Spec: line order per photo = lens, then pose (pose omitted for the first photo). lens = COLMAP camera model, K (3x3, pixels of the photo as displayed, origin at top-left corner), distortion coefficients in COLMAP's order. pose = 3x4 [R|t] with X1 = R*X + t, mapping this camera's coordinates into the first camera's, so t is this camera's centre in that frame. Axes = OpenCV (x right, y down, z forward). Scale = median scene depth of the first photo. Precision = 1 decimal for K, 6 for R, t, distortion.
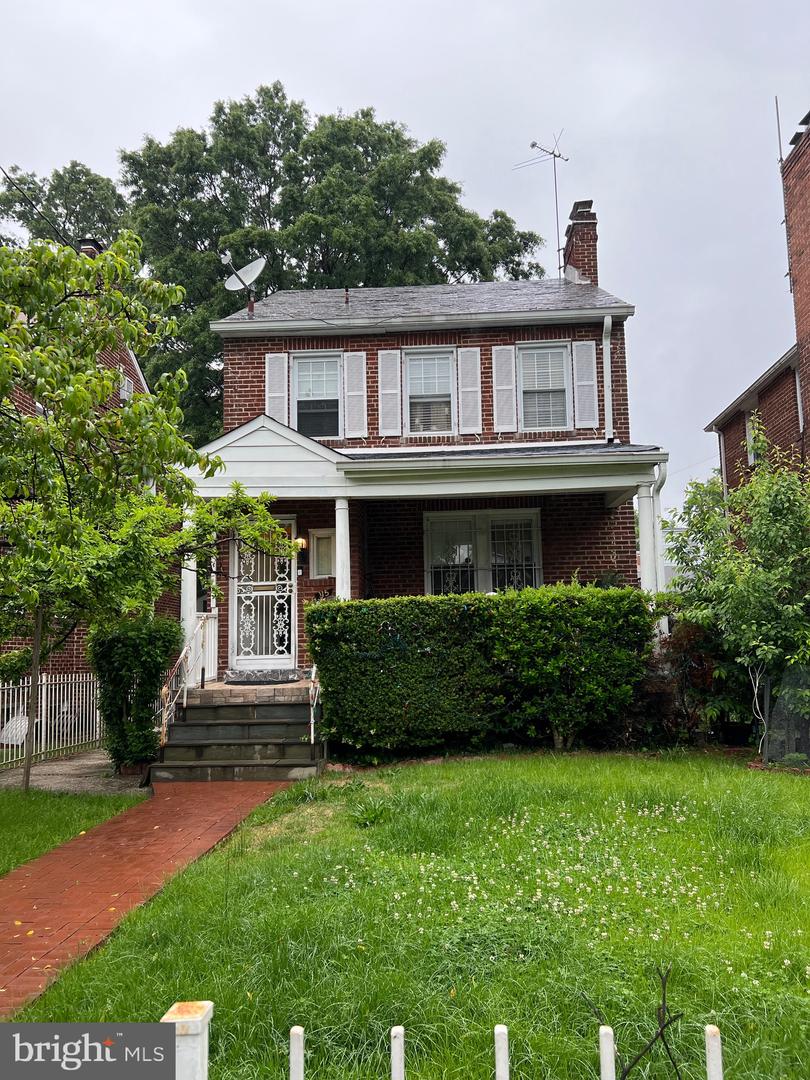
lens RADIAL K [[798.2, 0, 405.0], [0, 798.2, 540.0], [0, 0, 1]] dist [0.073108, -0.097543]
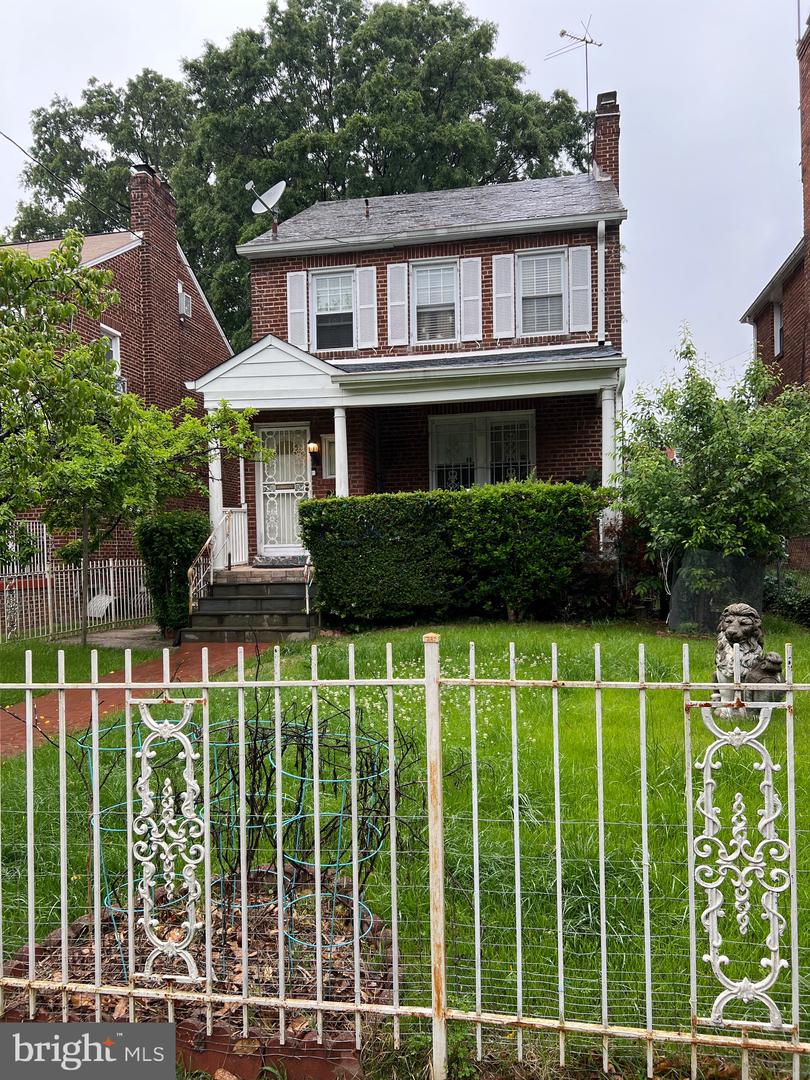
lens RADIAL K [[798.2, 0, 405.0], [0, 798.2, 540.0], [0, 0, 1]] dist [0.073108, -0.097543]
pose [[0.991061, -0.002117, -0.133393, 0.137145], [0.019706, 0.991230, 0.130671, -0.009924], [0.131947, -0.132131, 0.982411, -0.113129]]
